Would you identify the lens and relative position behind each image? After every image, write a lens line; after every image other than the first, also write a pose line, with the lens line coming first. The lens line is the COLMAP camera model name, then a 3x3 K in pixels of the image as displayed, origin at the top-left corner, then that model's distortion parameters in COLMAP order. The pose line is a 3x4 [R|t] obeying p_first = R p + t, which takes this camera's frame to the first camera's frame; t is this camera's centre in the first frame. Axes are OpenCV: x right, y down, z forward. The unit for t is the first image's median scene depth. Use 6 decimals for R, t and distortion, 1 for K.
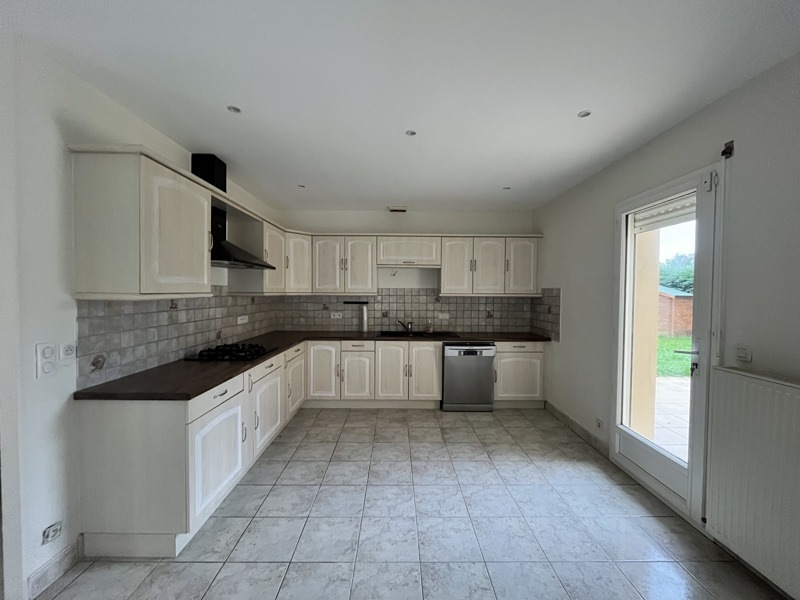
lens RADIAL K [[320.8, 0, 398.6], [0, 320.8, 302.0], [0, 0, 1]] dist [-0.004200, -0.000247]
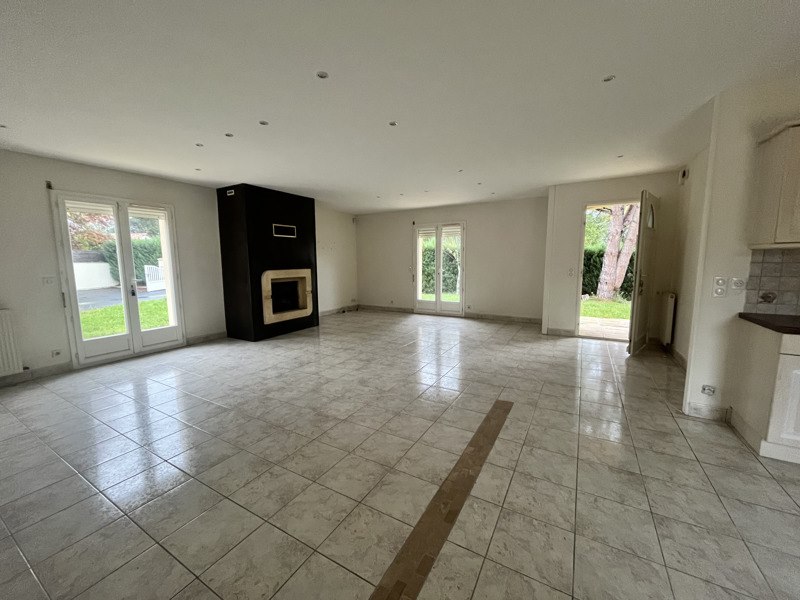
lens RADIAL K [[320.8, 0, 398.1], [0, 320.8, 300.5], [0, 0, 1]] dist [-0.004200, -0.000247]
pose [[-0.502895, 0.103171, -0.858168, 1.027722], [-0.020614, 0.991137, 0.131237, 0.064066], [0.864102, 0.083689, -0.496311, 0.353827]]
